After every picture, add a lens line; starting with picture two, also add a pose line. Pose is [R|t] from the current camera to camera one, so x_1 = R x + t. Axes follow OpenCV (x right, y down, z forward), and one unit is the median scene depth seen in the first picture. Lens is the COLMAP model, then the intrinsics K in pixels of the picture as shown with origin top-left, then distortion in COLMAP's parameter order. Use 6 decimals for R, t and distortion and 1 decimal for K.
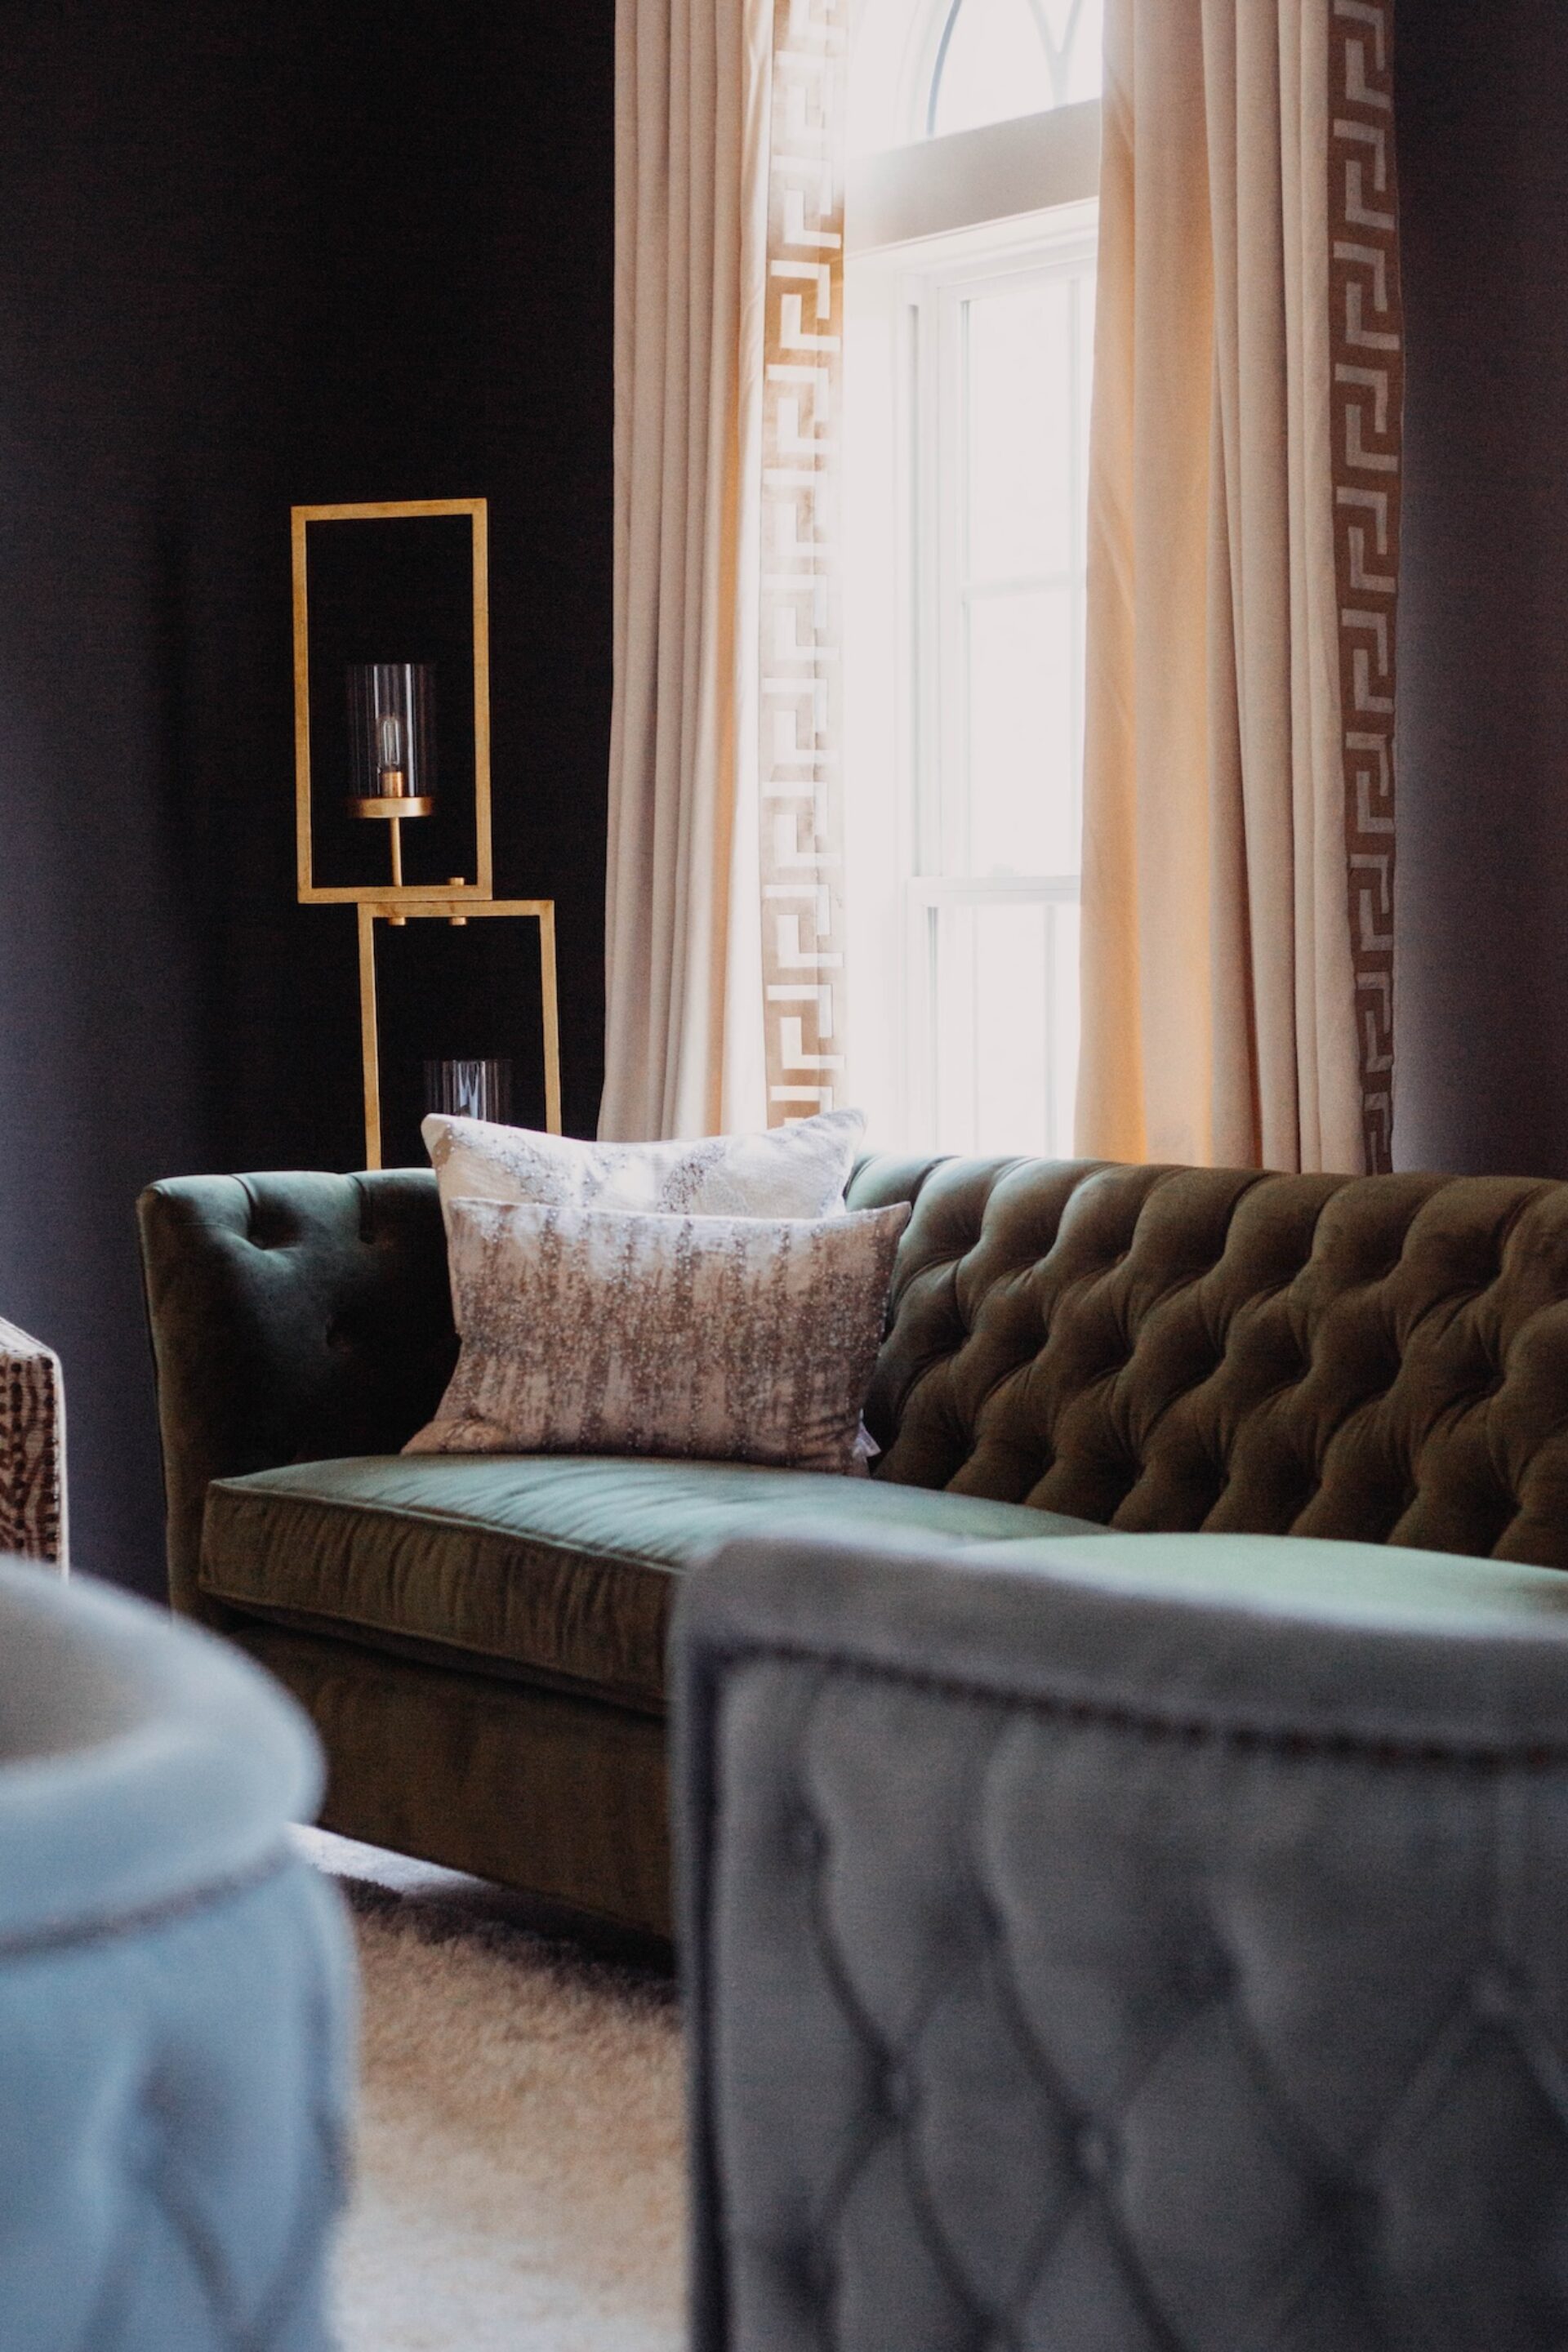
lens RADIAL K [[4981.9, 0, 784.0], [0, 4981.9, 1176.0], [0, 0, 1]] dist [-0.291589, -0.404973]
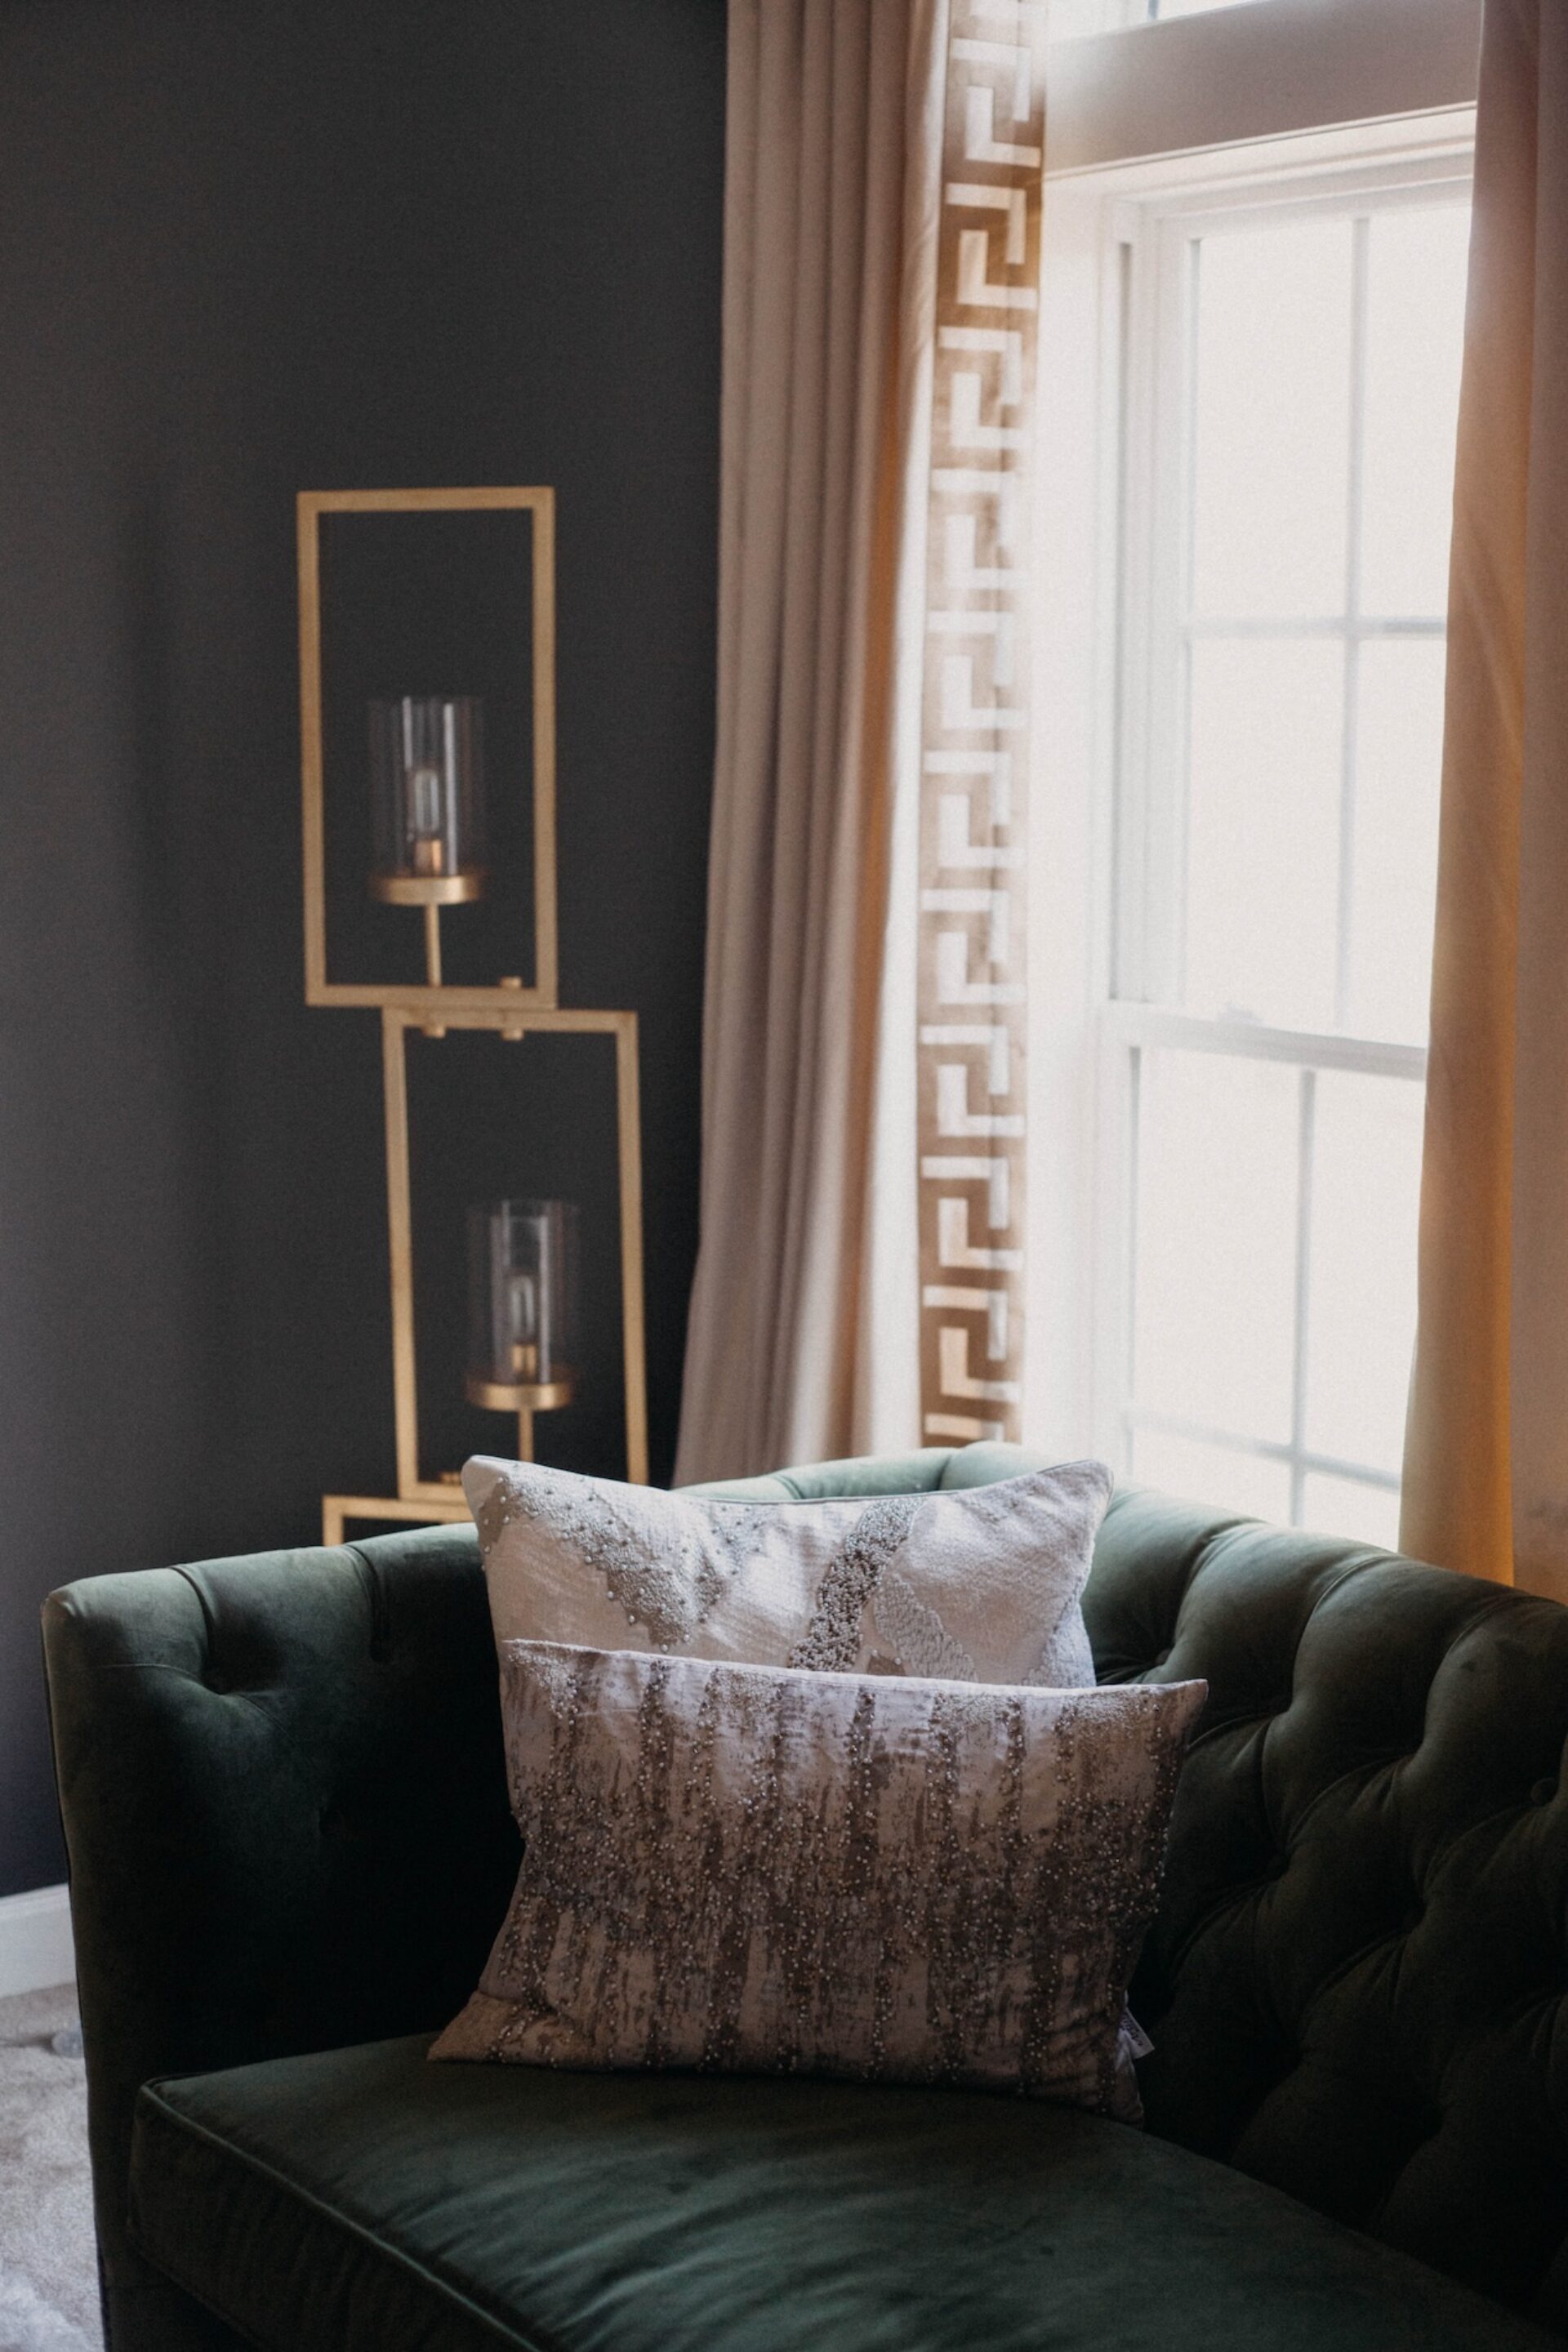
lens RADIAL K [[3919.3, 0, 784.0], [0, 3919.3, 1211.0], [0, 0, 1]] dist [-0.220775, -0.002060]
pose [[0.999911, 0.011165, 0.007305, -0.029336], [-0.011789, 0.995701, 0.091867, -0.086534], [-0.006248, -0.091945, 0.995744, 0.418382]]
